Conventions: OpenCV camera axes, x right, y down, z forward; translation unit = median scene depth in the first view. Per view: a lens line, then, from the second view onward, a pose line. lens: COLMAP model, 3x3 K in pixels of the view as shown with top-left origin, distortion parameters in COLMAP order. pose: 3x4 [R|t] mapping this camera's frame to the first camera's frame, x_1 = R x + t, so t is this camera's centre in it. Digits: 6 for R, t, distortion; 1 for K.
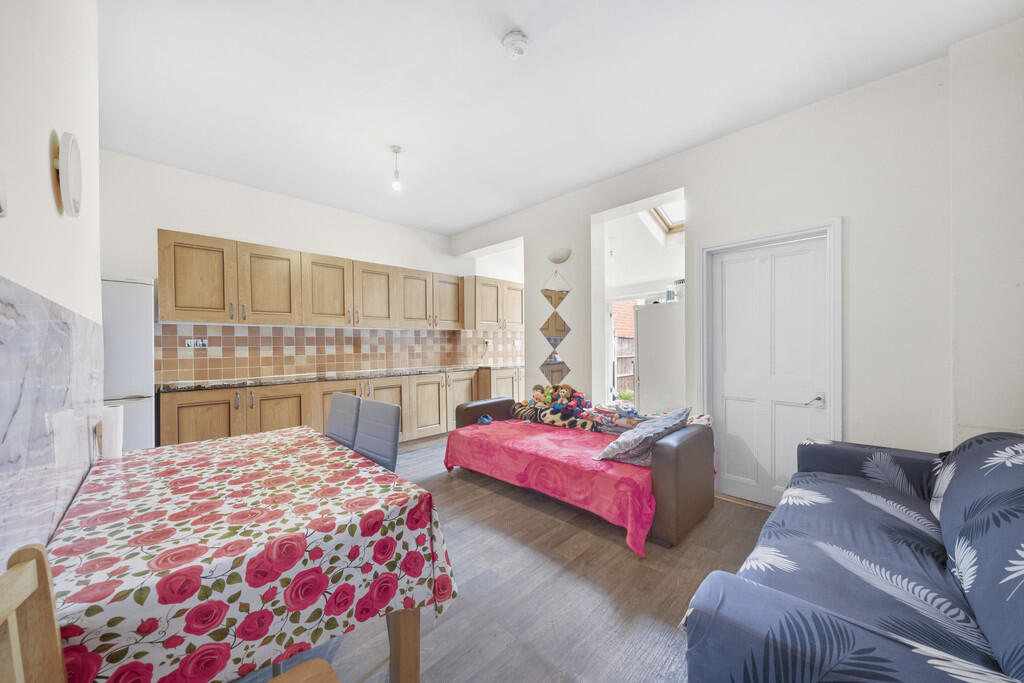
lens RADIAL K [[354.9, 0, 511.1], [0, 354.9, 346.6], [0, 0, 1]] dist [0.001980, 0.000237]
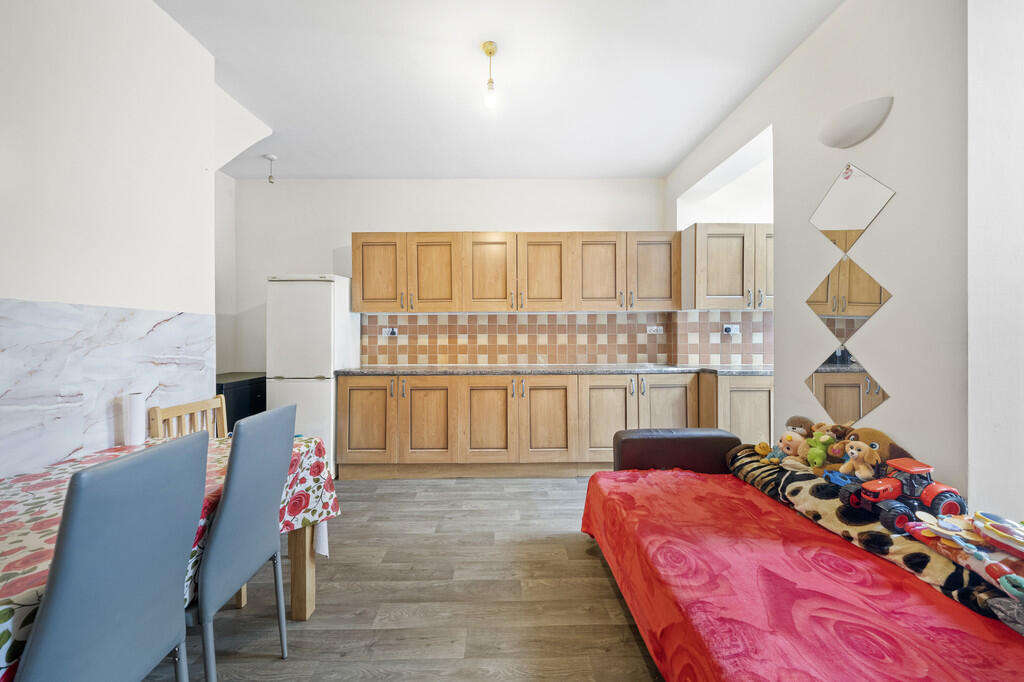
lens RADIAL K [[354.9, 0, 511.2], [0, 354.9, 336.3], [0, 0, 1]] dist [0.001980, 0.000237]
pose [[0.713788, 0.009509, -0.700298, 0.147481], [-0.003719, 0.999945, 0.009787, -0.006007], [0.700352, -0.004381, 0.713784, 0.418332]]
